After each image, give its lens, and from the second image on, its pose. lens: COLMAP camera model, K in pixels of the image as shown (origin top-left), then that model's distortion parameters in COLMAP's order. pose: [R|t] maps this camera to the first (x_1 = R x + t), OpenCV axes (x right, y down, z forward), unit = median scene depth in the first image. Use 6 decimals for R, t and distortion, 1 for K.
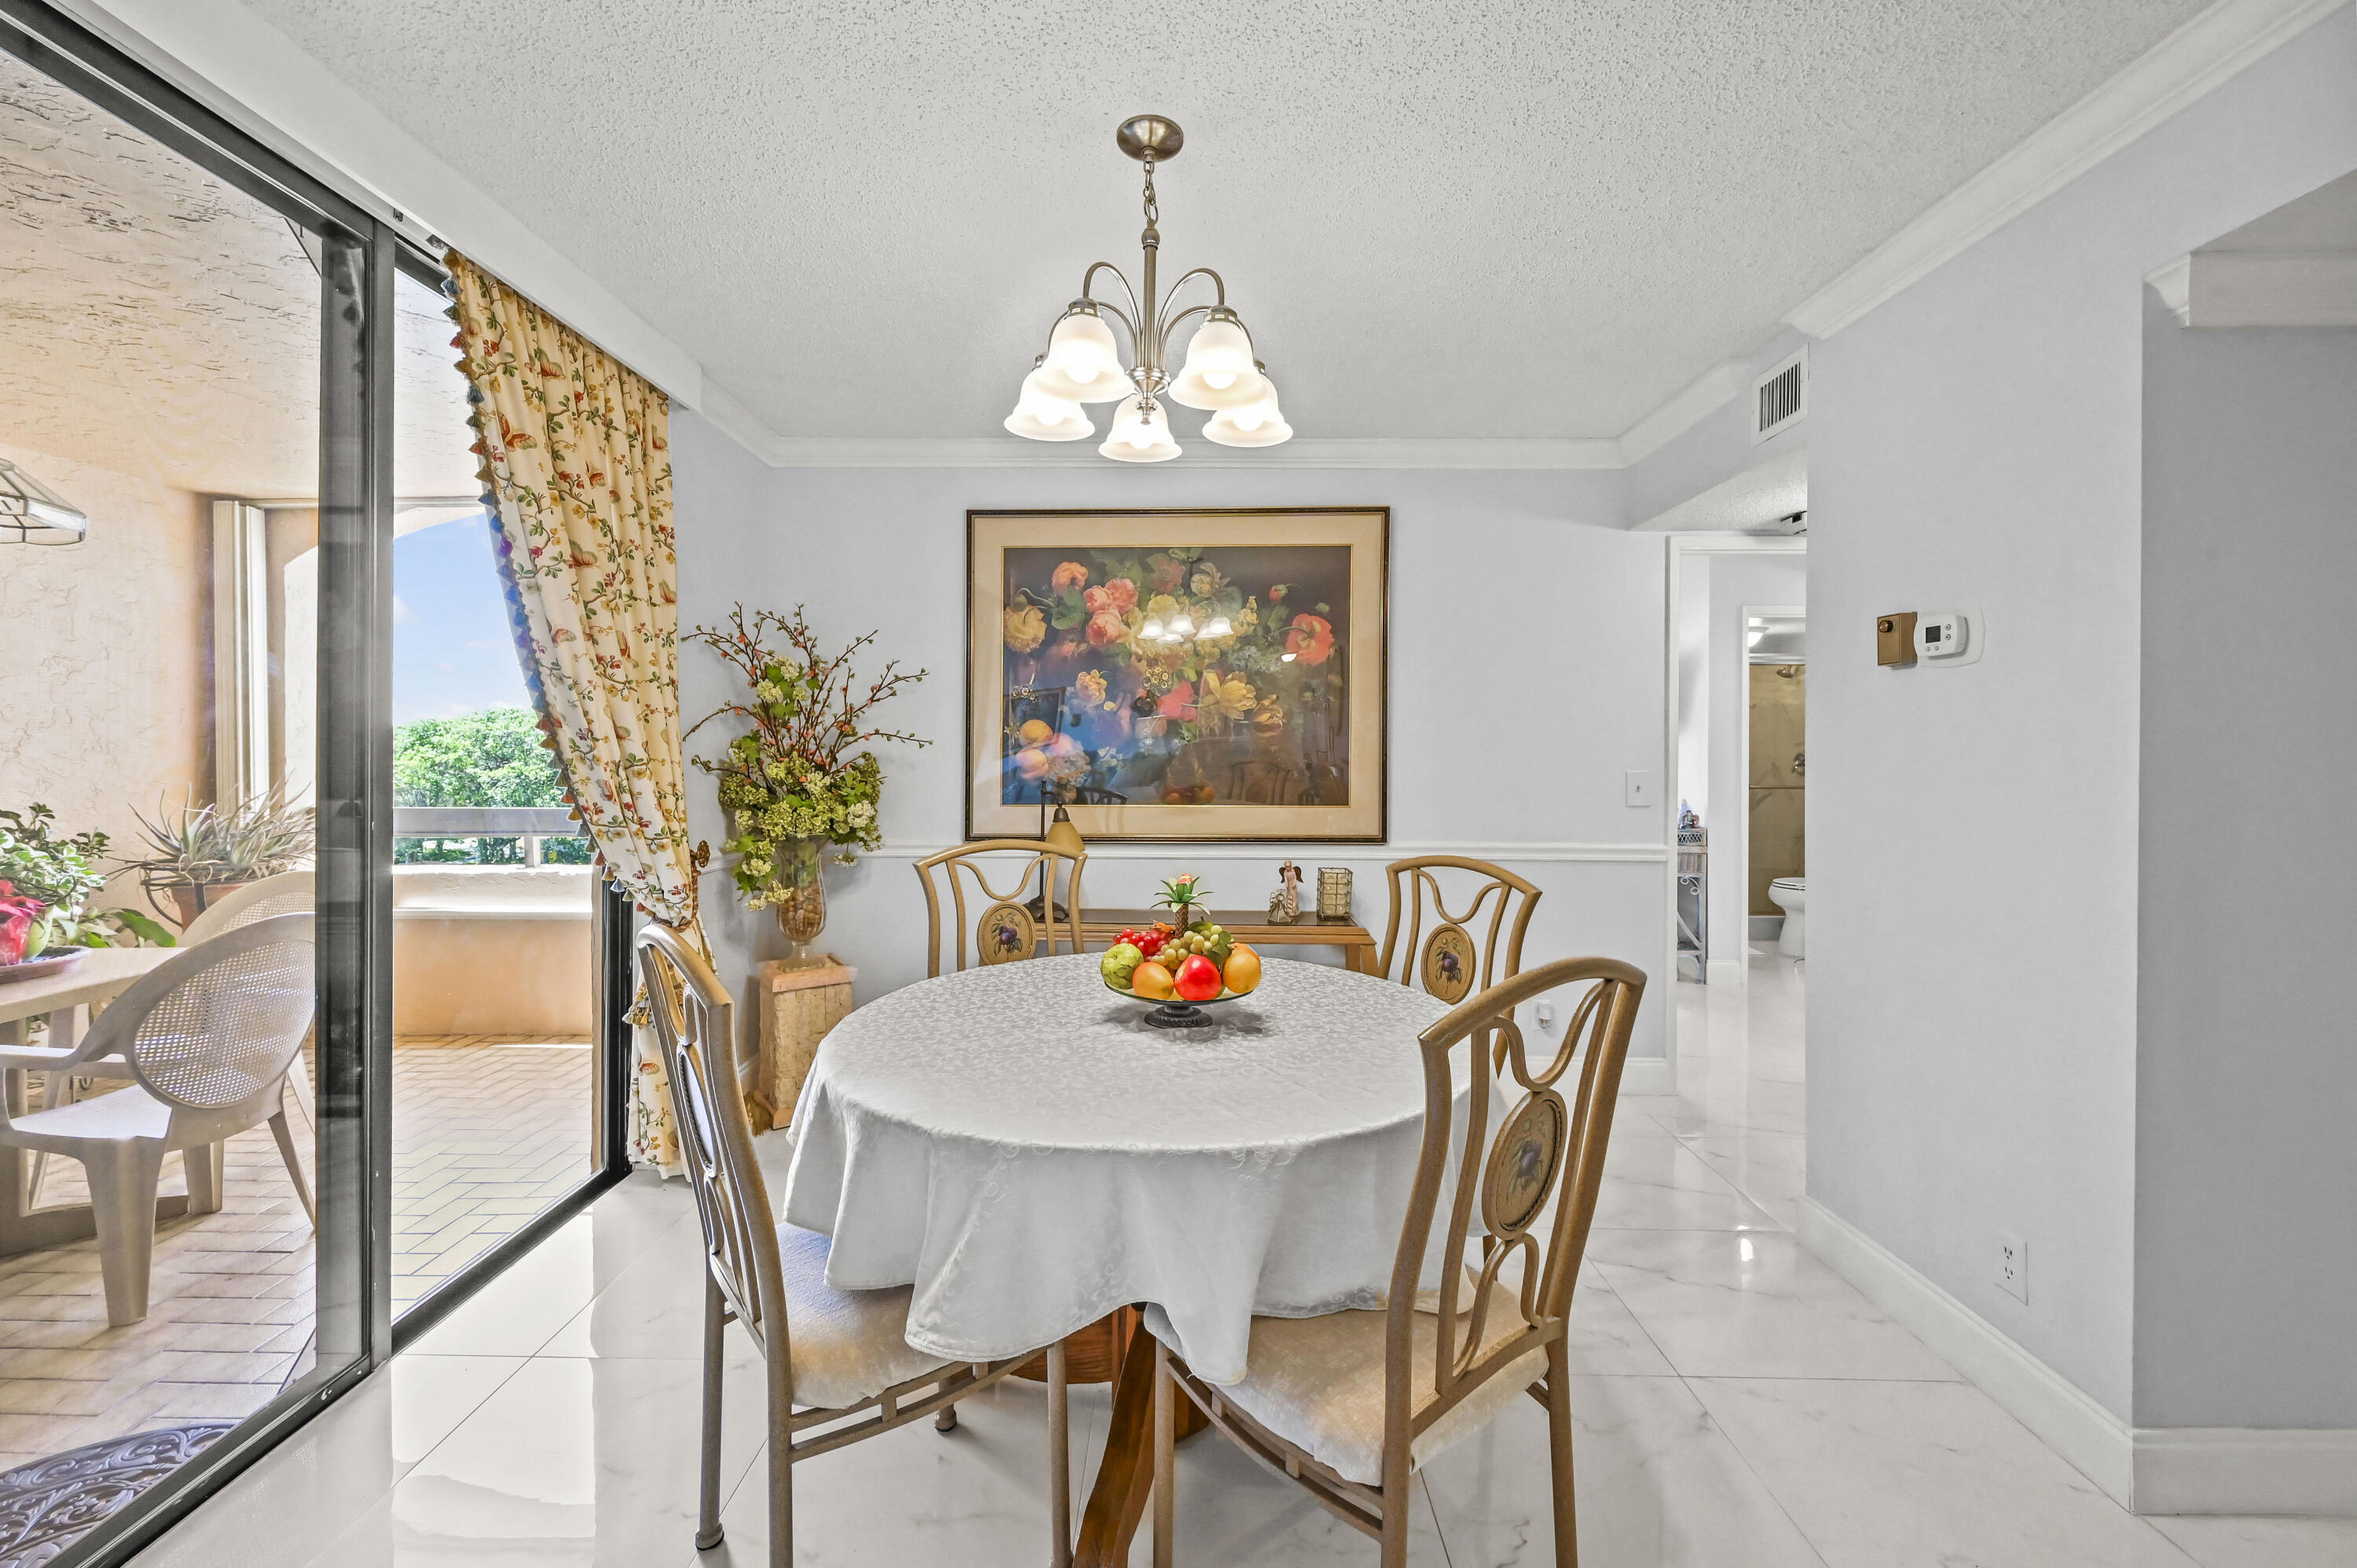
lens RADIAL K [[934.0, 0, 1176.7], [0, 934.0, 768.3], [0, 0, 1]] dist [-0.000887, 0.000166]
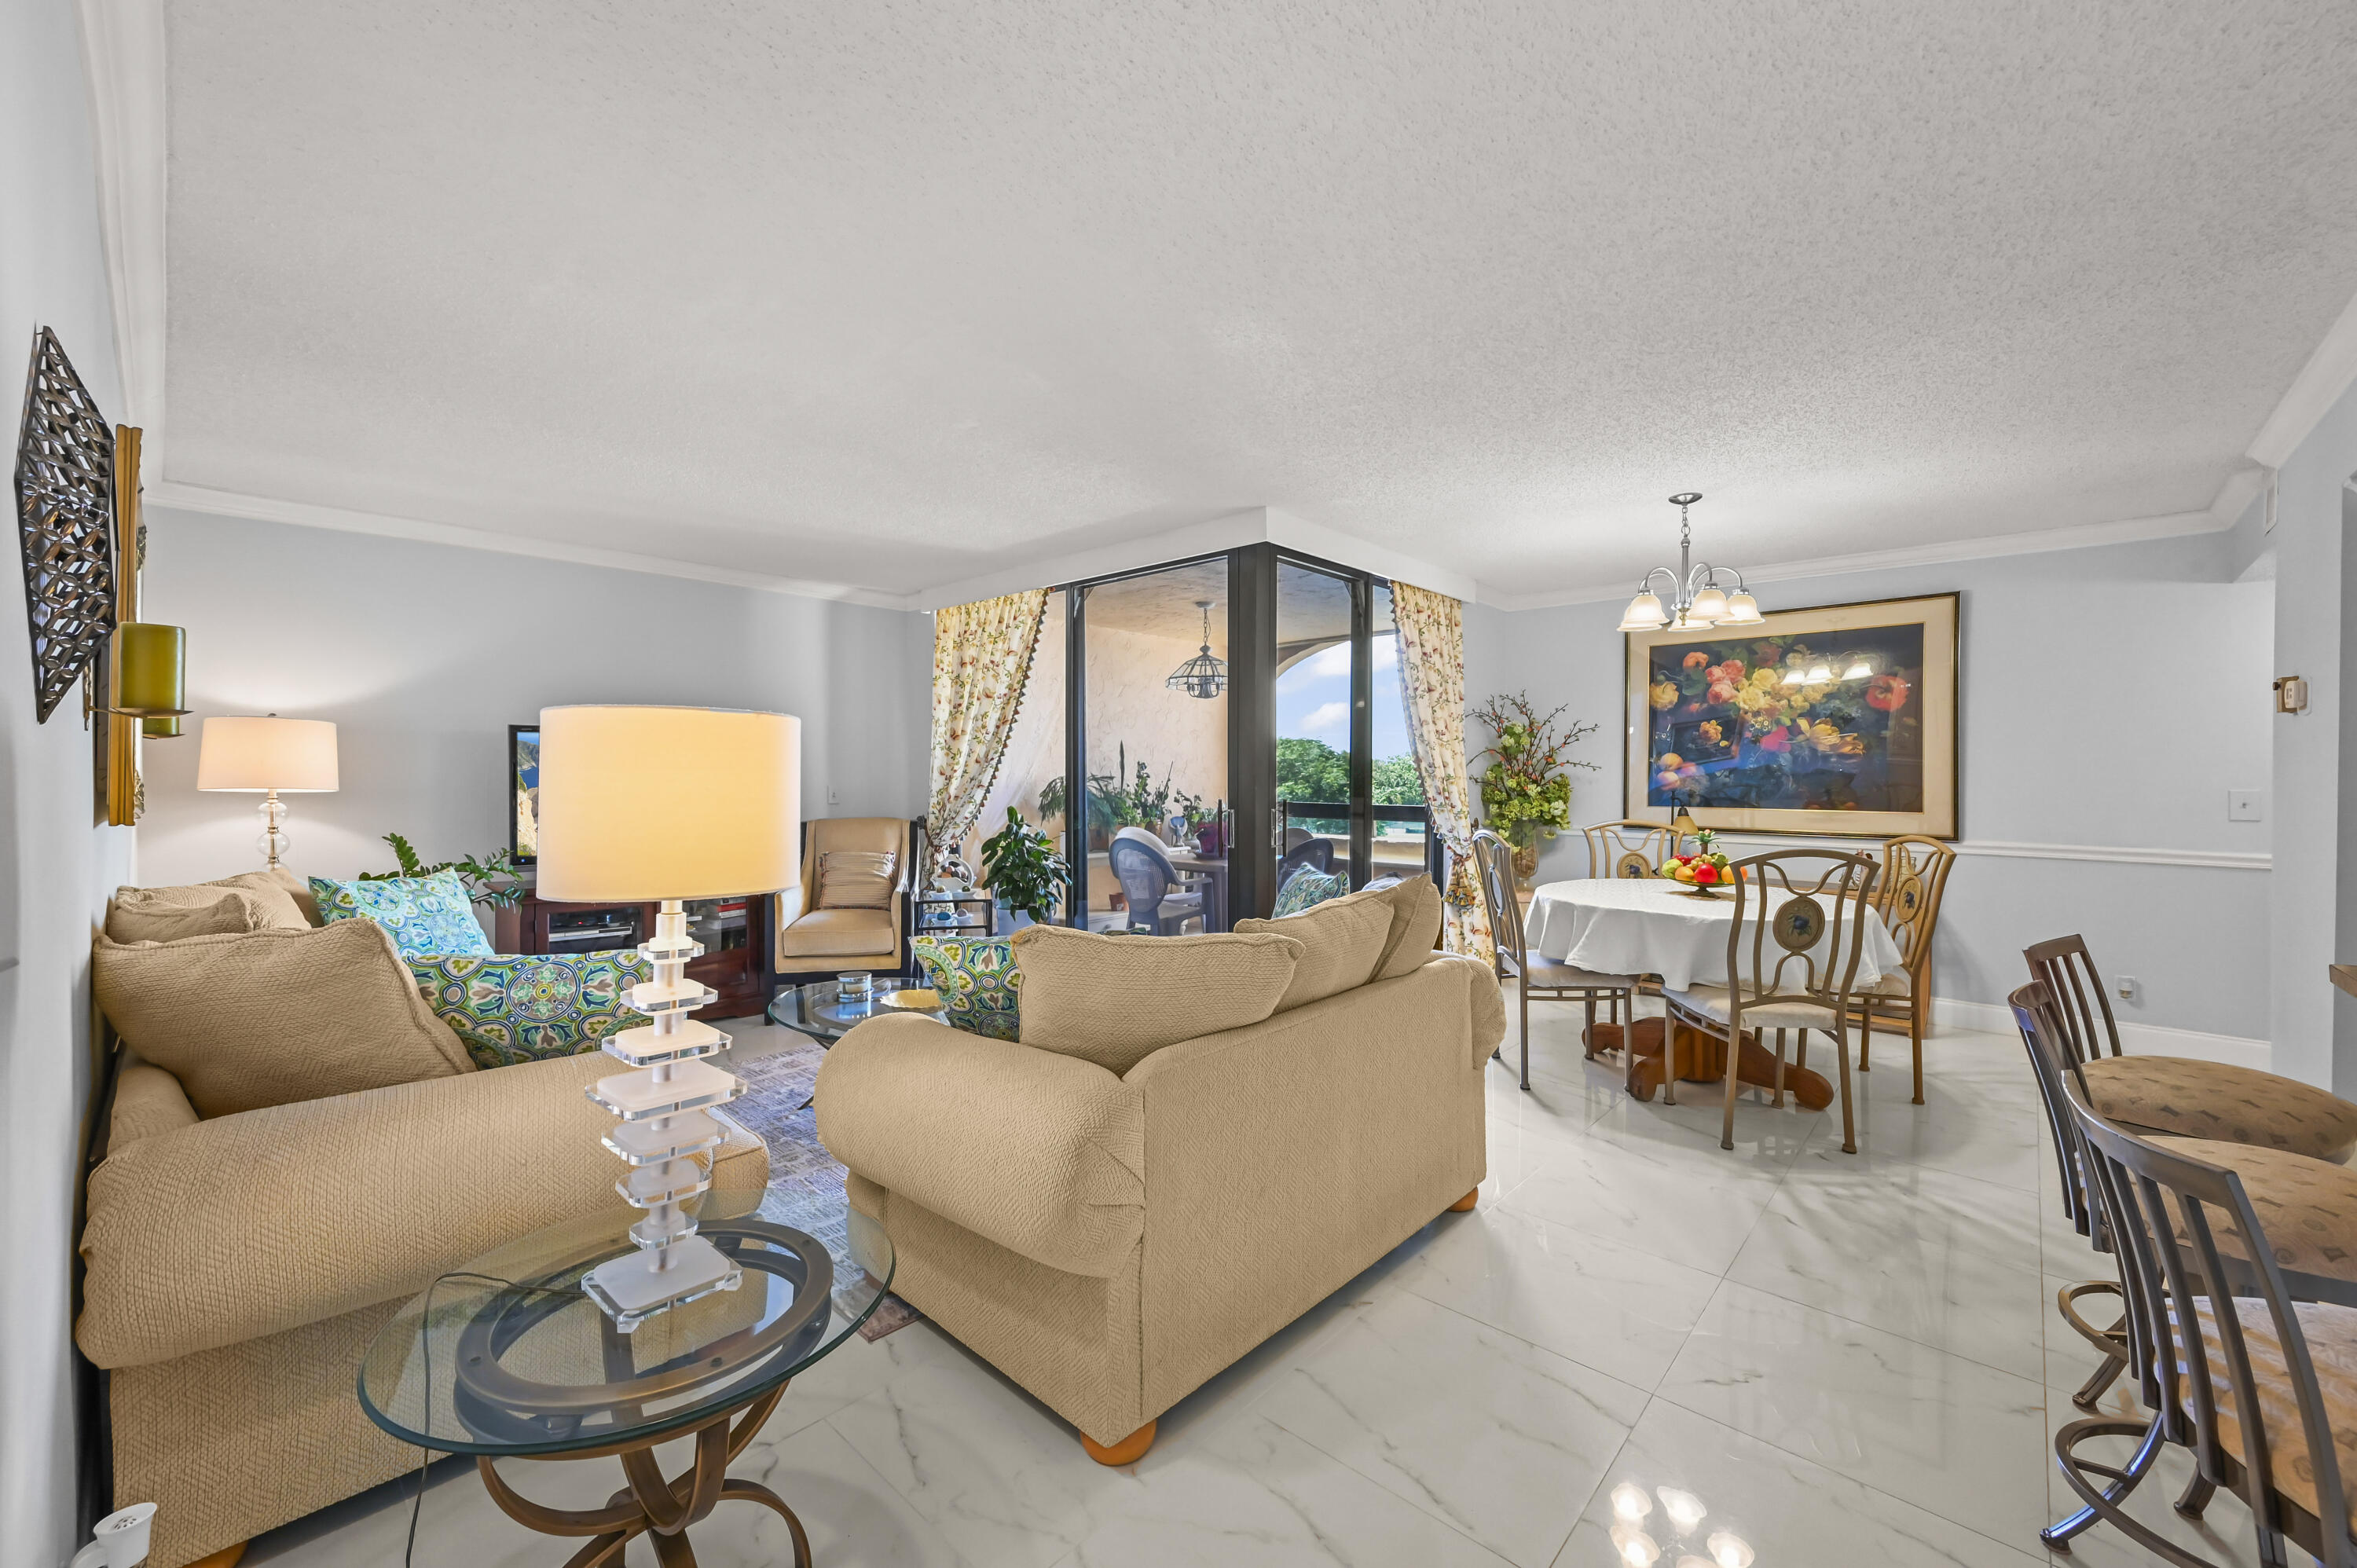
lens RADIAL K [[927.0, 0, 1172.4], [0, 927.0, 756.9], [0, 0, 1]] dist [-0.000865, -0.000084]
pose [[0.742509, -0.011143, -0.669744, 0.283924], [-0.013352, 0.999417, -0.031431, 0.016099], [0.669703, 0.032281, 0.741927, -0.762246]]
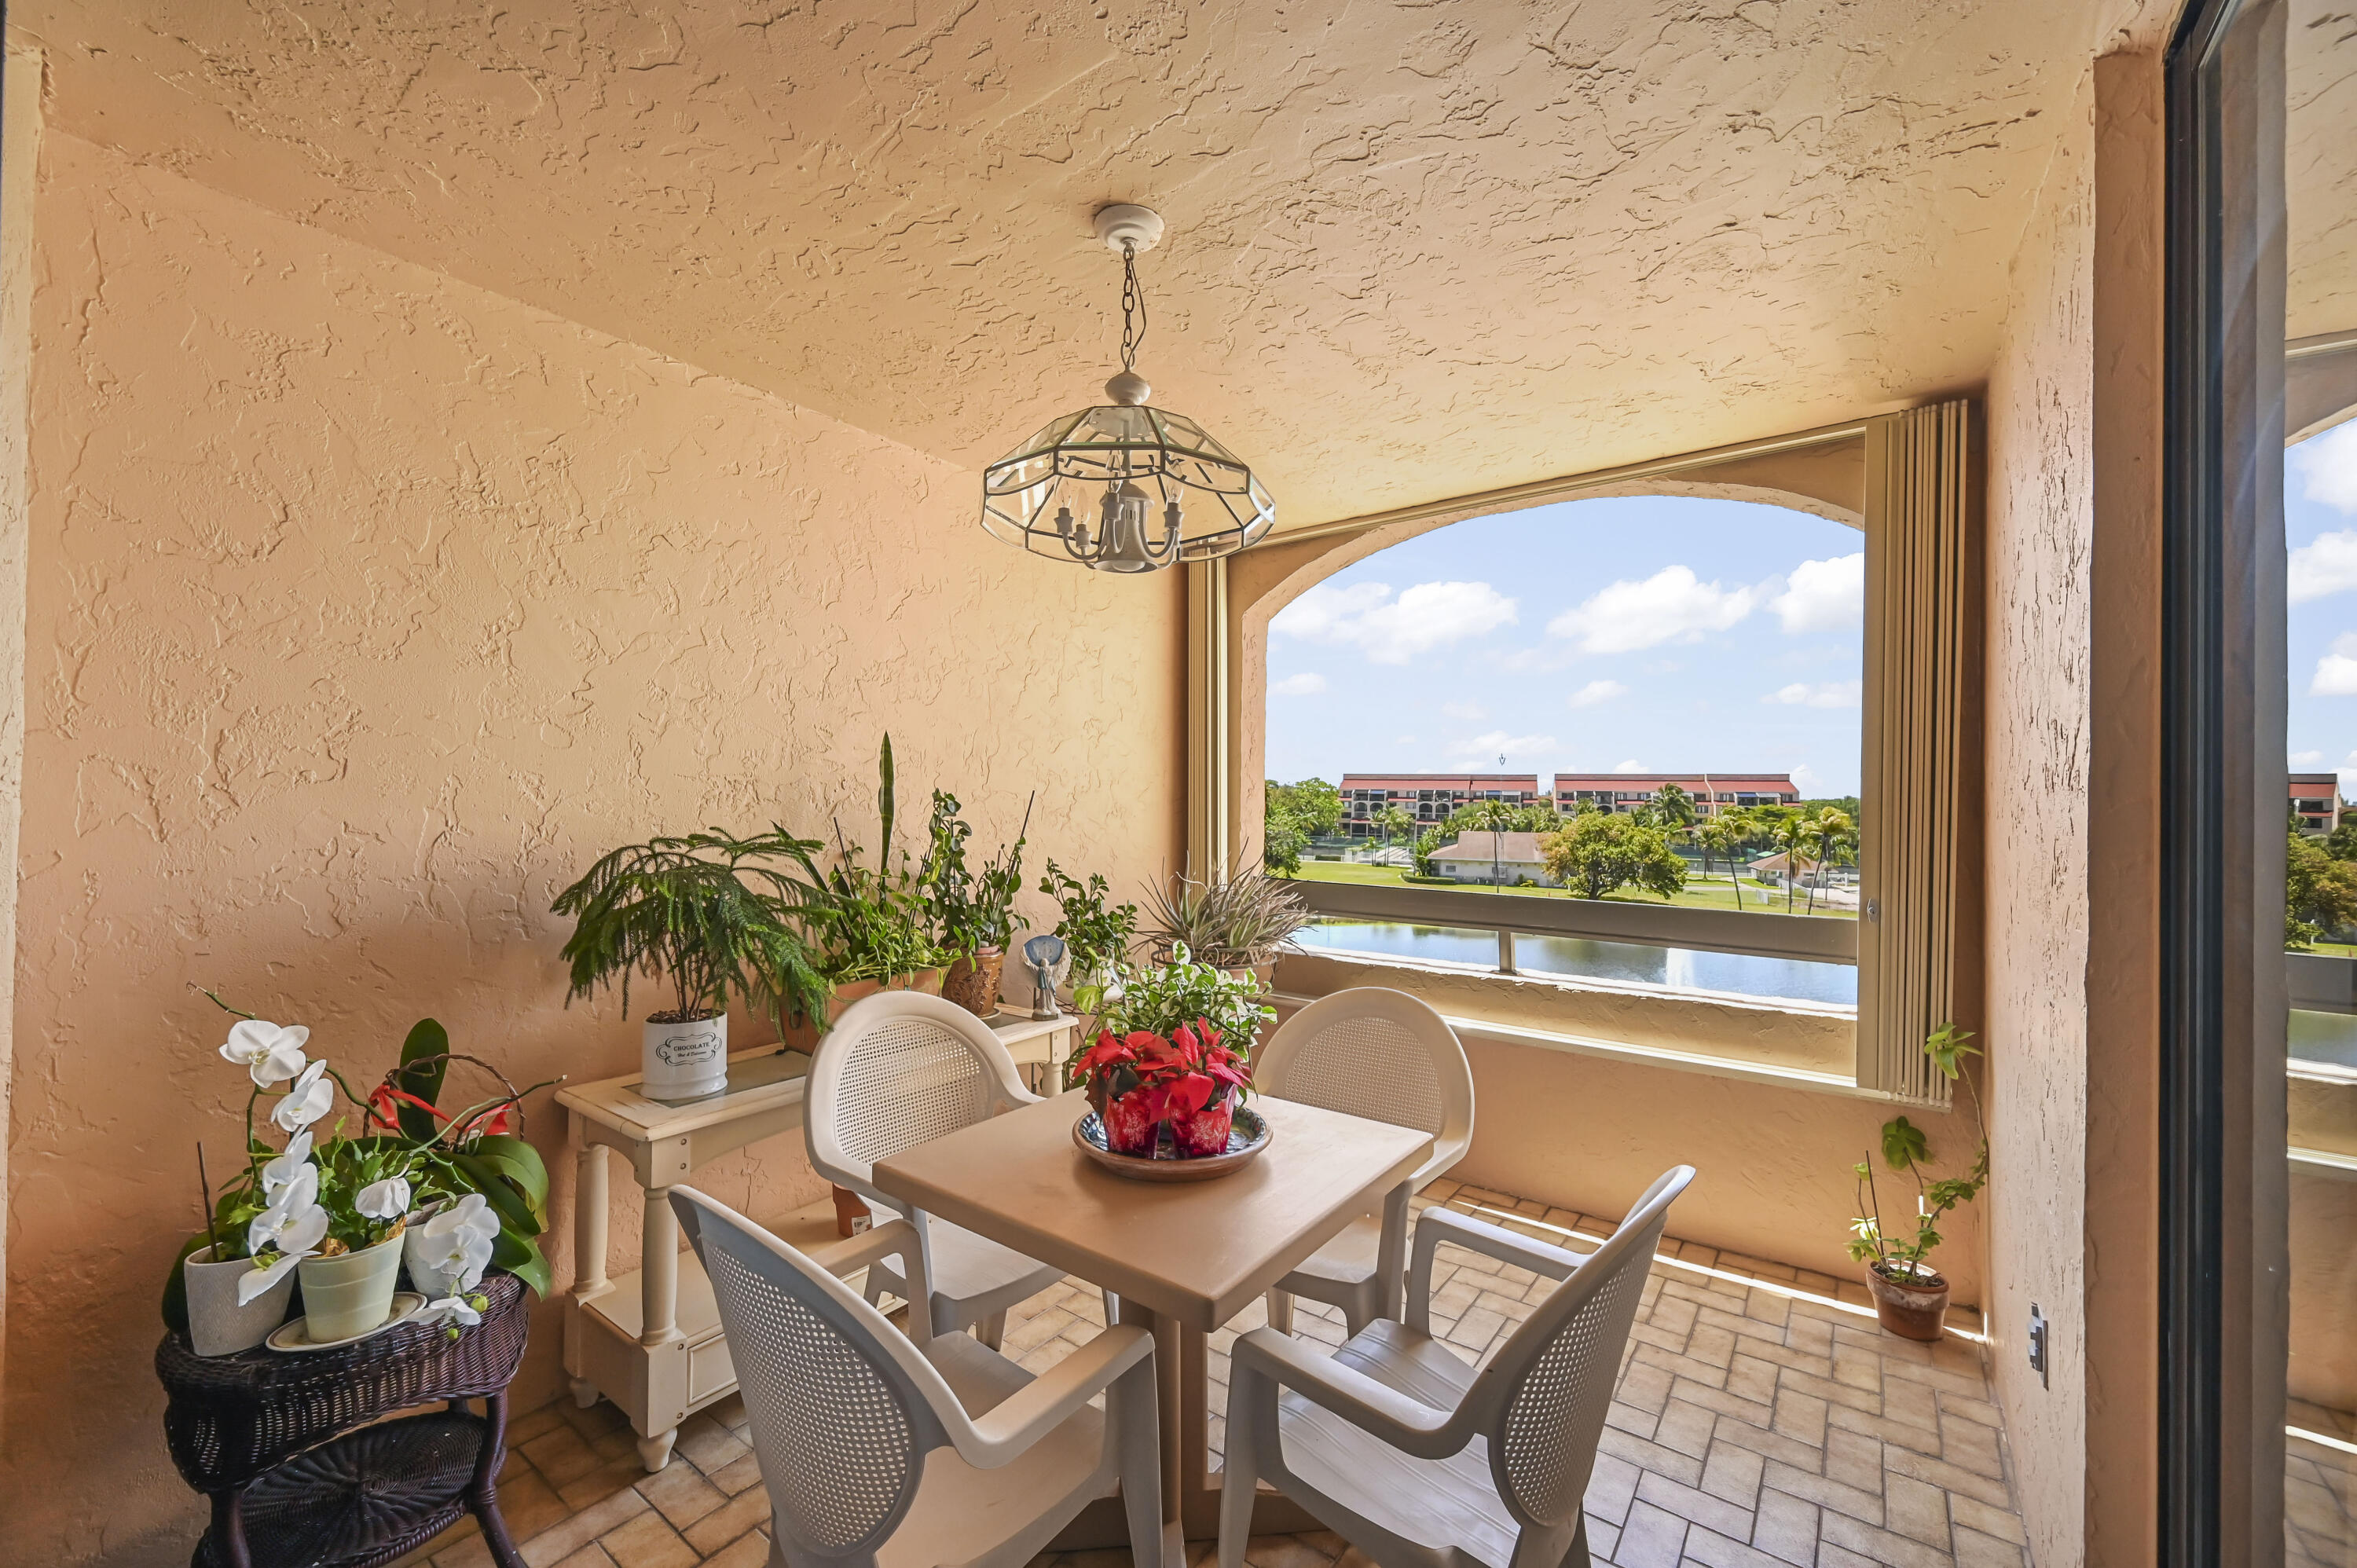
lens RADIAL K [[928.8, 0, 1168.3], [0, 928.8, 794.9], [0, 0, 1]] dist [-0.000959, -0.000224]
pose [[0.802731, 0.002202, -0.596337, -0.611492], [-0.016689, 0.999684, -0.018774, -0.025561], [0.596107, 0.025023, 0.802515, 0.294717]]
